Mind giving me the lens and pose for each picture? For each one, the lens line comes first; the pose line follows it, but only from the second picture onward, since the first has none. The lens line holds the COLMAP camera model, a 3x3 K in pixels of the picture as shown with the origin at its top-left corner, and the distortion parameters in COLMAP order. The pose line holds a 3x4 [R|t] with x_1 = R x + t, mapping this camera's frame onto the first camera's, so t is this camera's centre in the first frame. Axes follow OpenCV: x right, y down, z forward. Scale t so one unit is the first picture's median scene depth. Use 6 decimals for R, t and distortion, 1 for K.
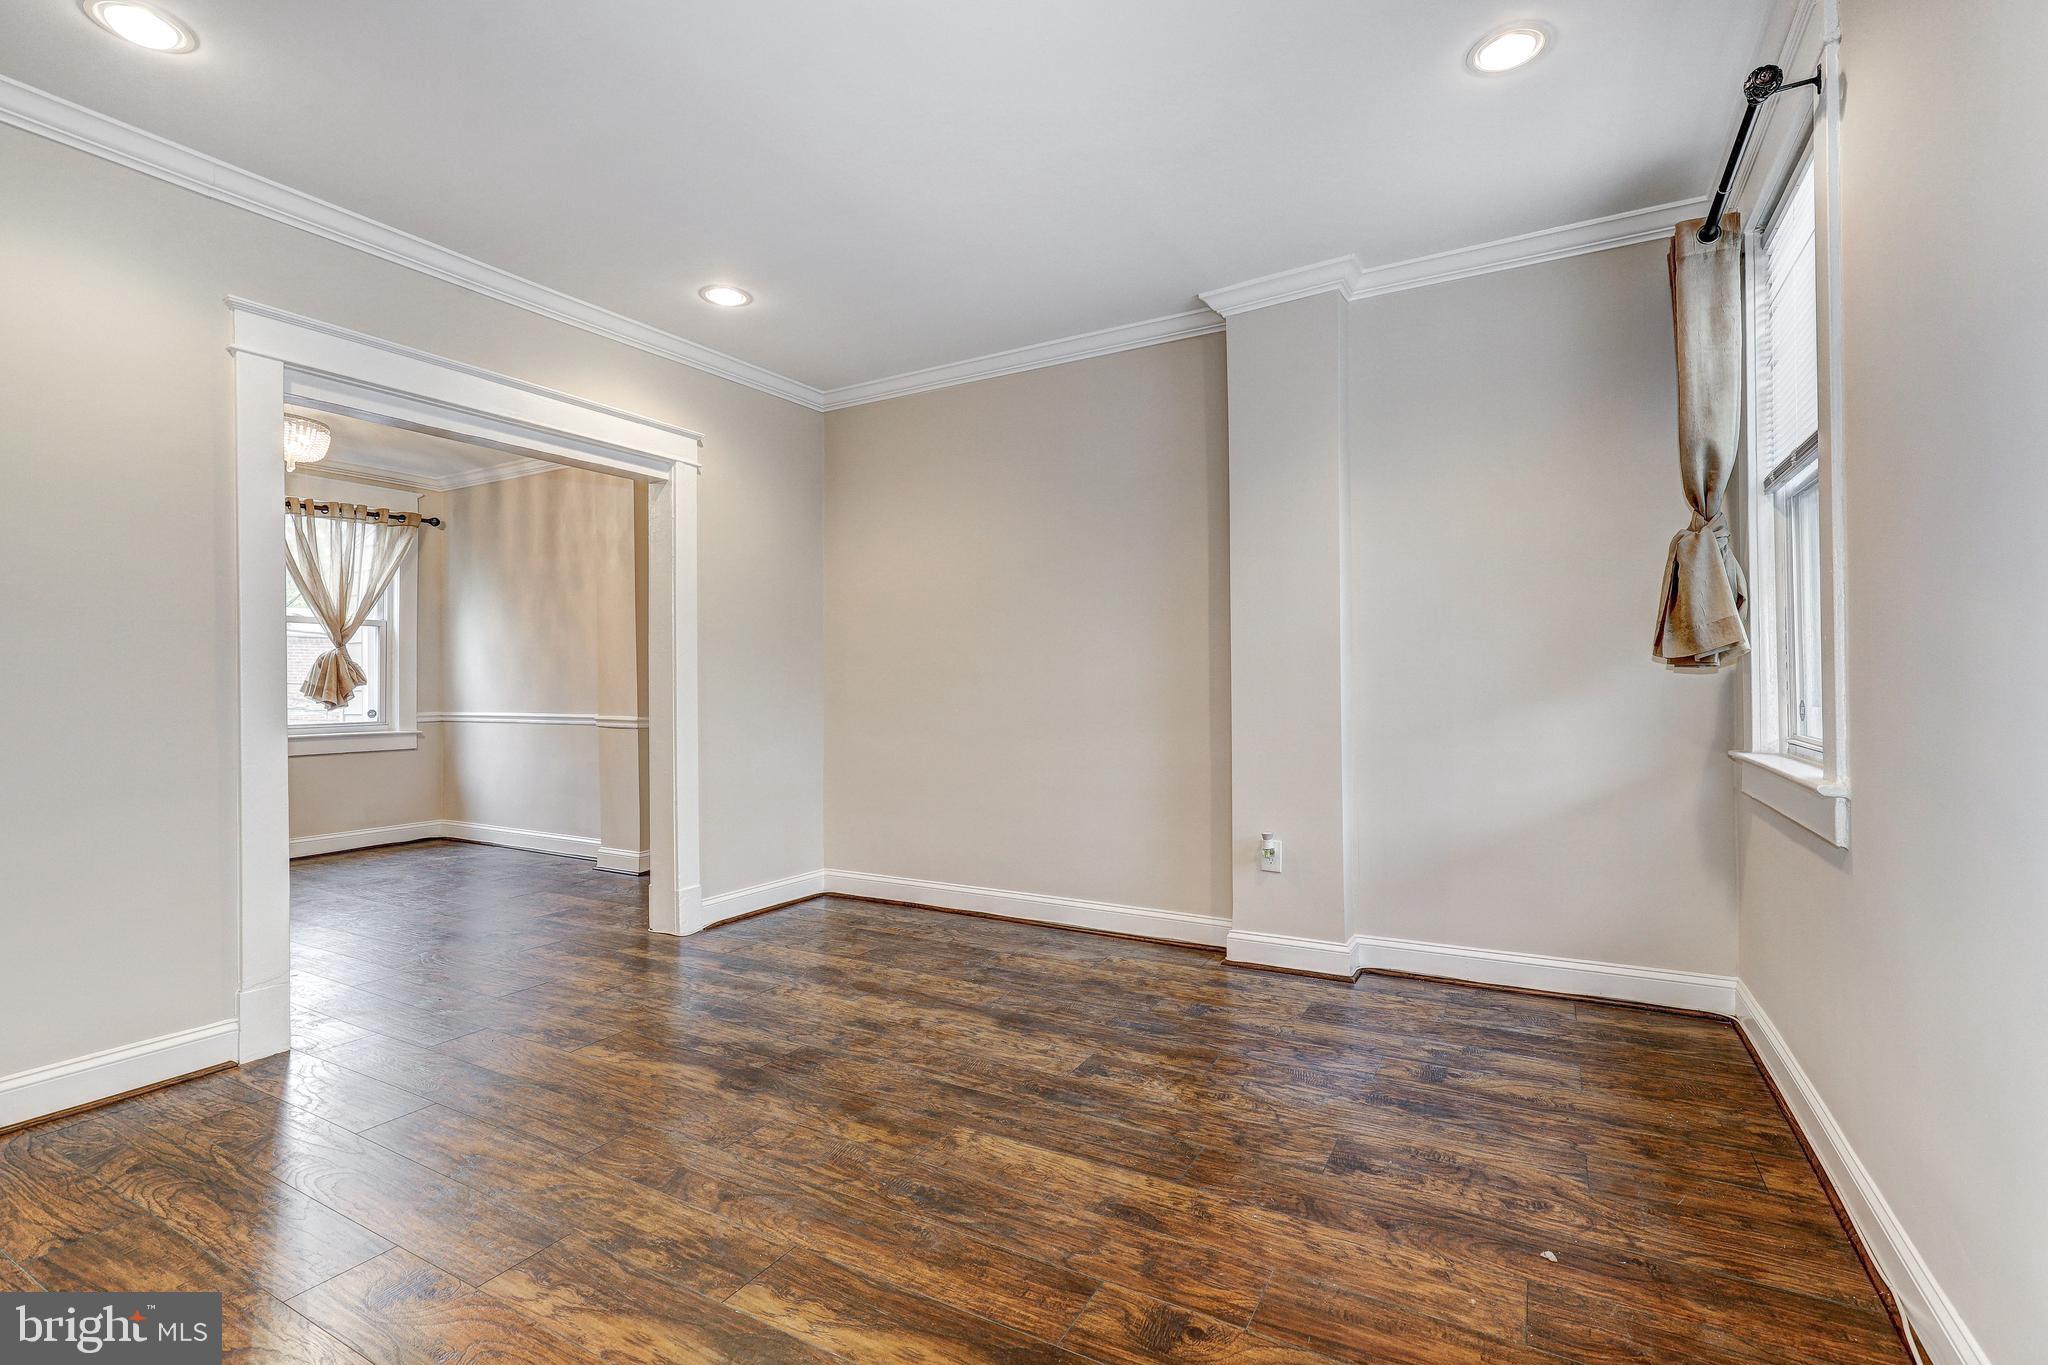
lens RADIAL K [[930.1, 0, 1034.8], [0, 930.1, 678.4], [0, 0, 1]] dist [0.001144, 0.000111]
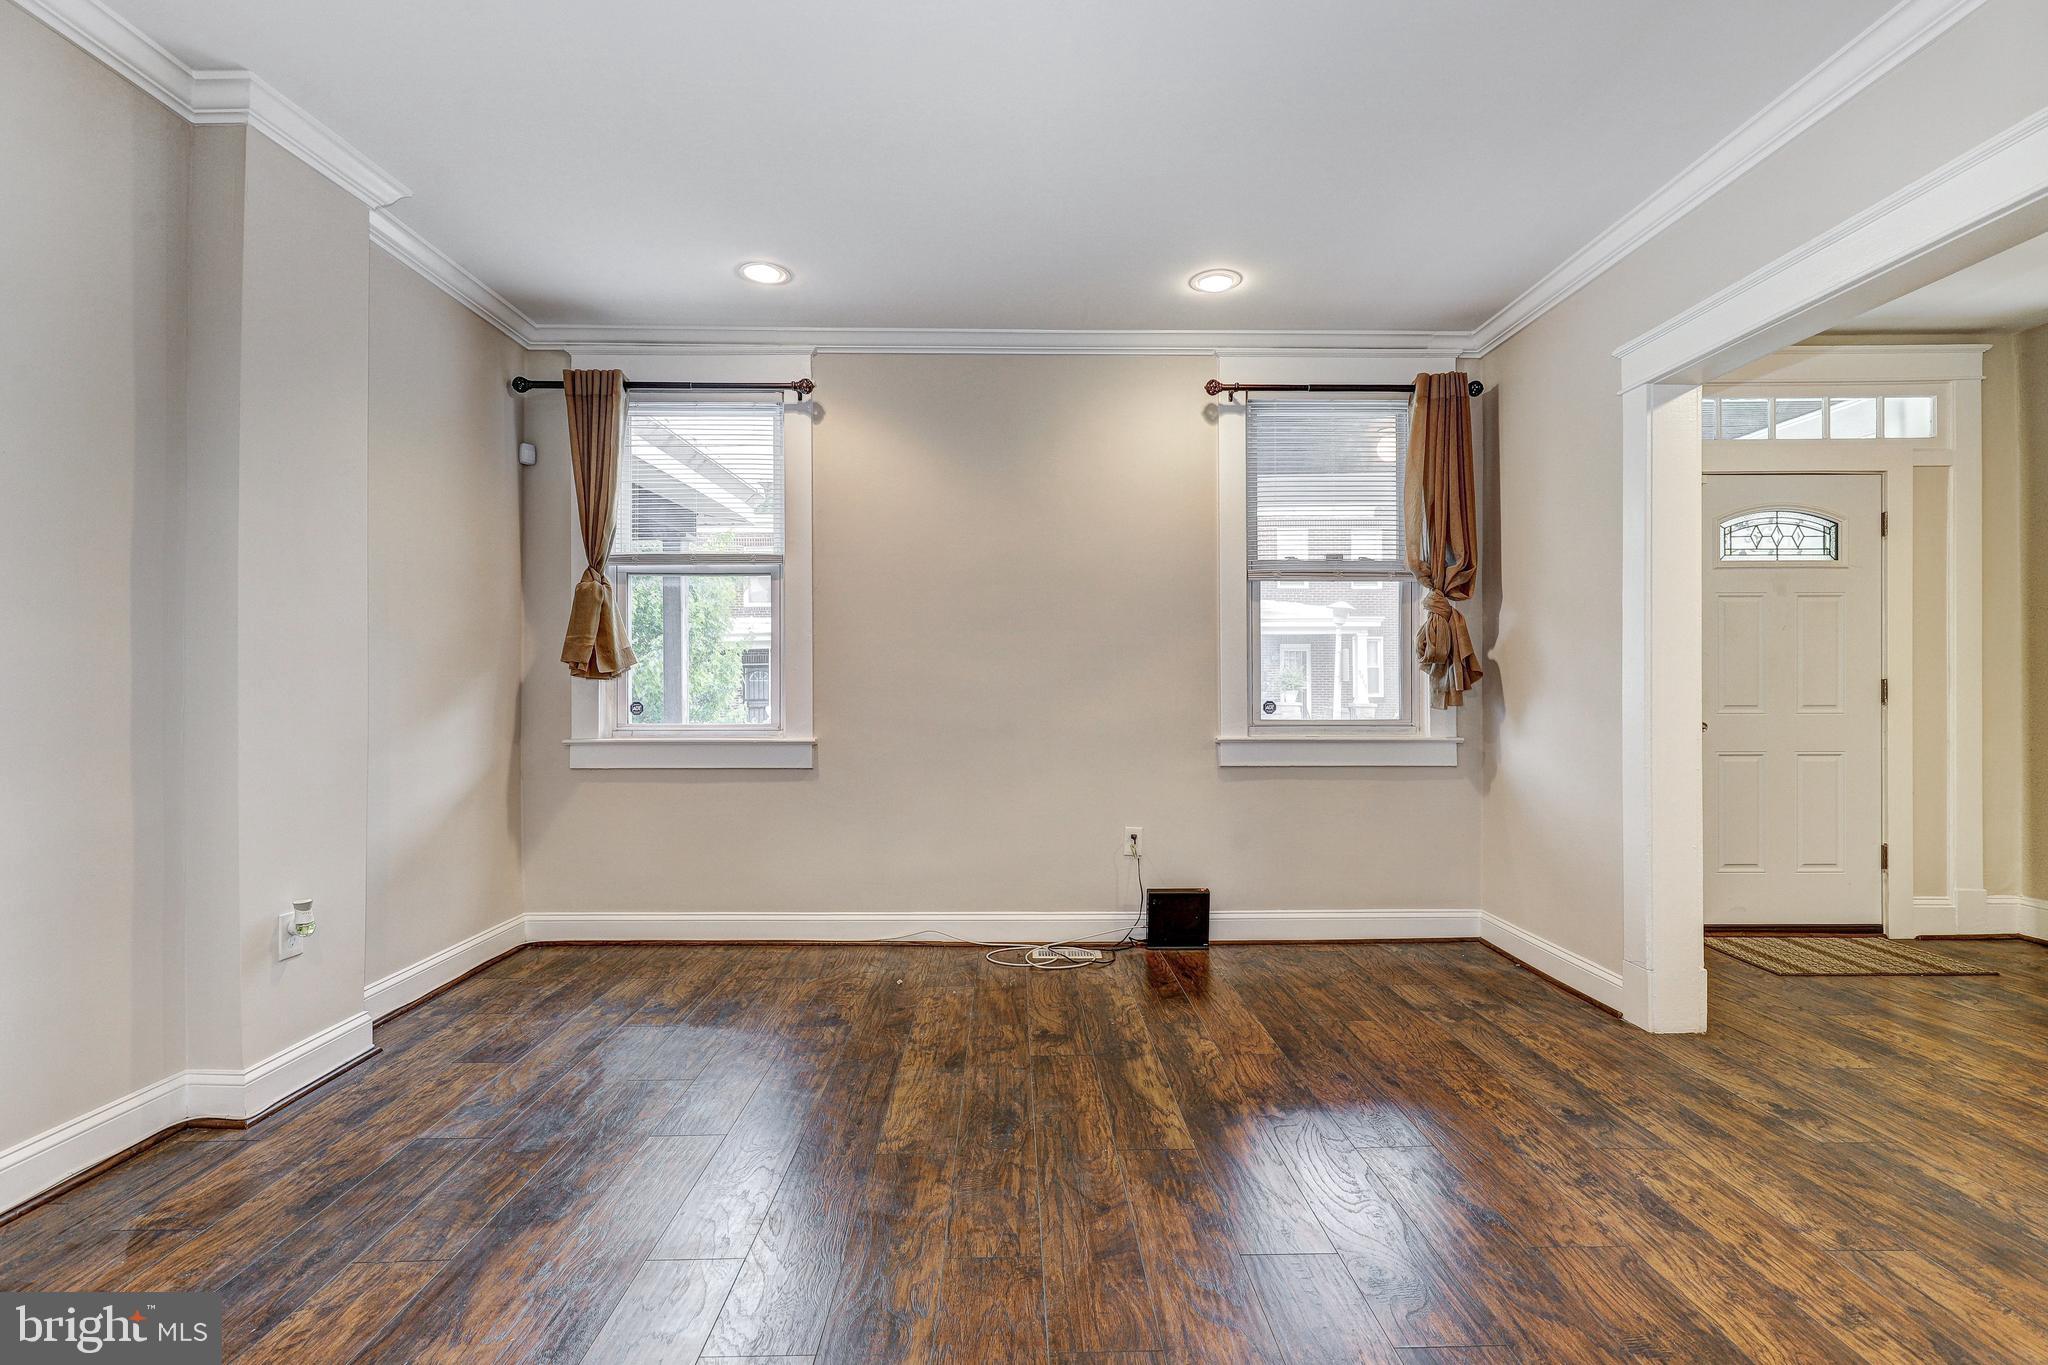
lens RADIAL K [[937.6, 0, 1028.8], [0, 937.6, 683.0], [0, 0, 1]] dist [-0.000998, -0.000177]
pose [[-0.506258, 0.015454, 0.862243, -1.023580], [0.001360, 0.999852, -0.017122, 0.020493], [-0.862381, -0.007495, -0.506205, 1.399517]]
